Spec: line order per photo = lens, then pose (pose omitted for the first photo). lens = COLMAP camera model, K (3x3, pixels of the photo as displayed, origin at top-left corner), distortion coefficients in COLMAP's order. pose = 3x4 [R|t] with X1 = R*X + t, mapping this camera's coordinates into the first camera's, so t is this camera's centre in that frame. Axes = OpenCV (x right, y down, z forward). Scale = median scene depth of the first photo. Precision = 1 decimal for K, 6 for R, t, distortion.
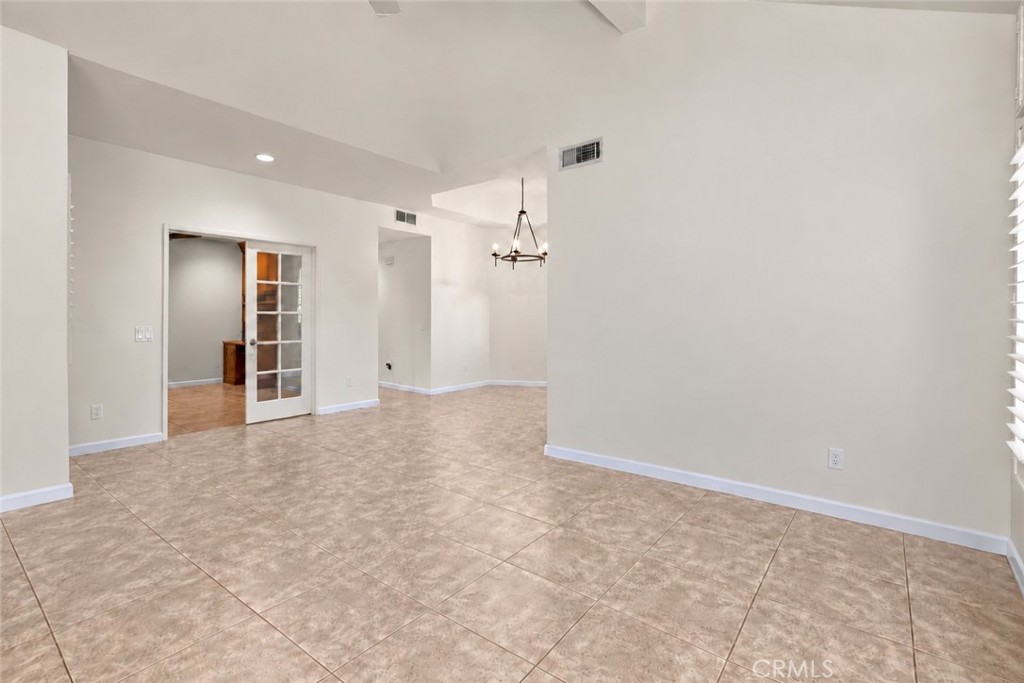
lens RADIAL K [[487.3, 0, 505.3], [0, 487.3, 318.8], [0, 0, 1]] dist [-0.001306, 0.000469]
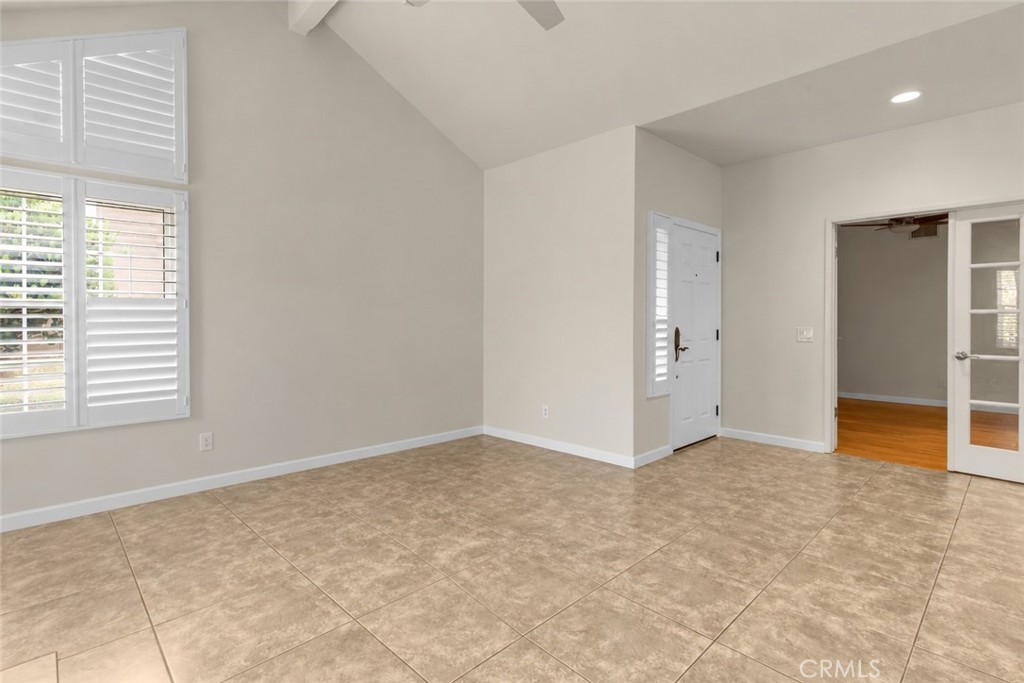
lens RADIAL K [[487.3, 0, 505.3], [0, 487.3, 318.8], [0, 0, 1]] dist [-0.001306, 0.000469]
pose [[-0.140155, 0.004258, -0.990120, 0.365683], [-0.005281, 0.999973, 0.005048, -0.006729], [0.990115, 0.005936, -0.140129, 0.643517]]
